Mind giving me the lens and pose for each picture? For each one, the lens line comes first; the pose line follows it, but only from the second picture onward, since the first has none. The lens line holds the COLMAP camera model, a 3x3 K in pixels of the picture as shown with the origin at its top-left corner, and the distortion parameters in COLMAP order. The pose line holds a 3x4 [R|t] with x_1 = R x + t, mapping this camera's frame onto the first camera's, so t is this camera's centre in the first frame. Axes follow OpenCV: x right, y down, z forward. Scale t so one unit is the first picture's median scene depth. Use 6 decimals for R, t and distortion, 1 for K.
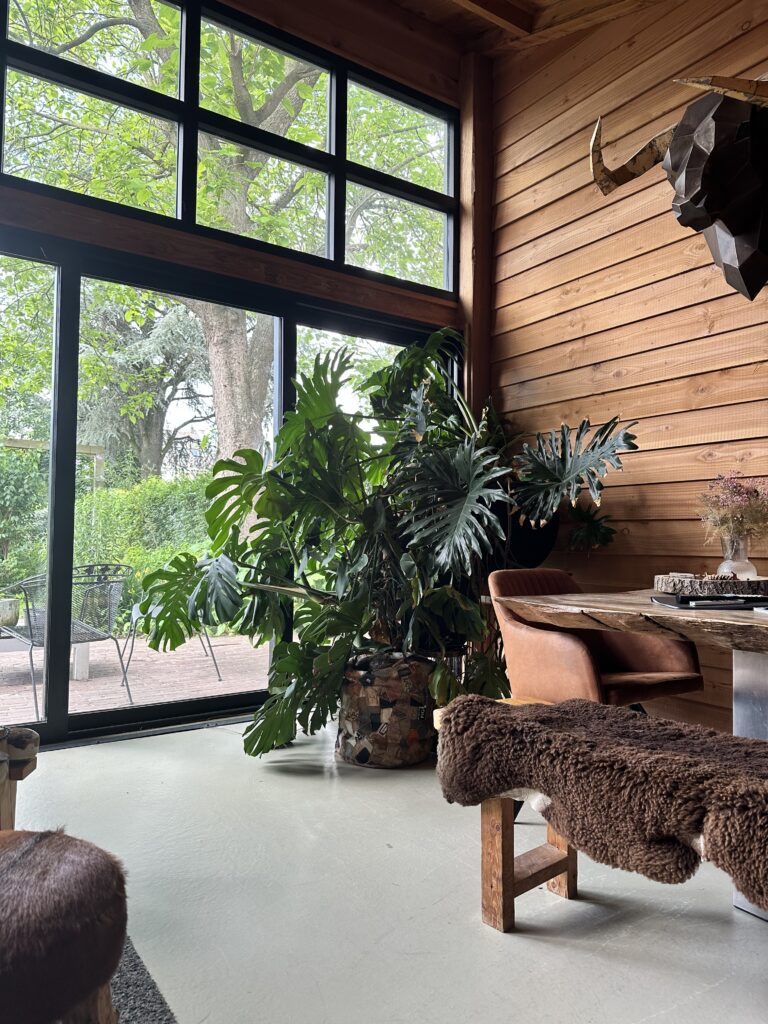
lens RADIAL K [[733.7, 0, 384.3], [0, 733.7, 510.4], [0, 0, 1]] dist [0.046204, -0.059732]
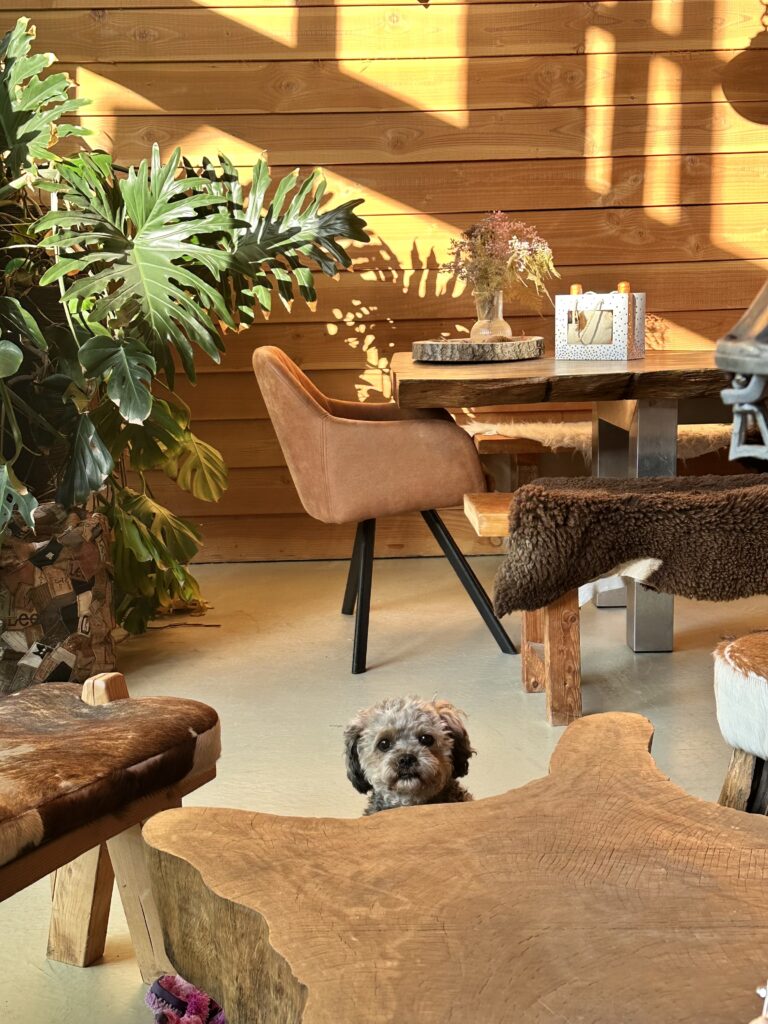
lens RADIAL K [[1337.7, 0, 383.9], [0, 1337.7, 512.6], [0, 0, 1]] dist [-0.002896, 0.000000]
pose [[0.557916, -0.157850, 0.814747, -0.755746], [0.009232, 0.982864, 0.184100, -0.000059], [-0.829846, -0.095191, 0.549813, 0.183489]]
